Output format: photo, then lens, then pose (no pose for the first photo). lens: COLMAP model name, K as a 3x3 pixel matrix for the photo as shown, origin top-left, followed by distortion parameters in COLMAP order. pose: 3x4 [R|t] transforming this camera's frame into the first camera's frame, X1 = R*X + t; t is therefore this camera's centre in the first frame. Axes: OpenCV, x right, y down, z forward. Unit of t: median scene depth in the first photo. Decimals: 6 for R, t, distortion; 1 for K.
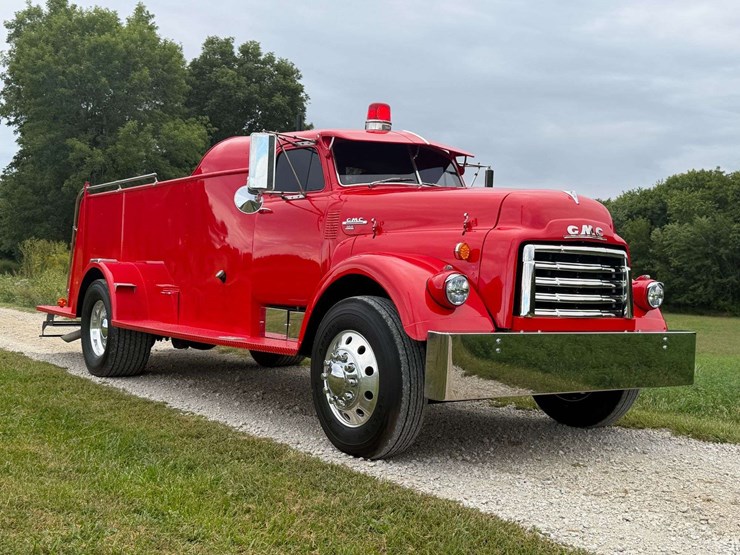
lens RADIAL K [[813.9, 0, 370.8], [0, 813.9, 277.8], [0, 0, 1]] dist [0.180722, -0.409608]
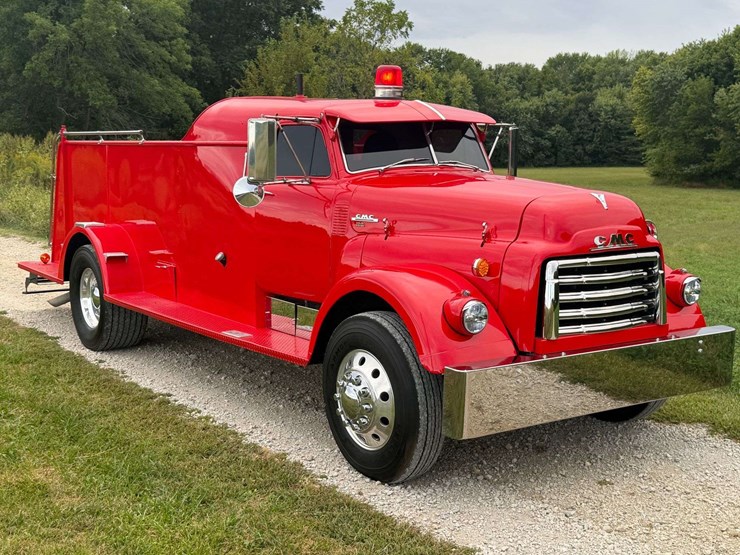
lens RADIAL K [[939.5, 0, 366.1], [0, 939.5, 278.5], [0, 0, 1]] dist [0.197464, -0.474969]
pose [[0.999461, -0.023867, -0.022520, 0.003341], [0.026677, 0.990611, 0.134084, -0.116691], [0.019109, -0.134613, 0.990714, -0.050996]]
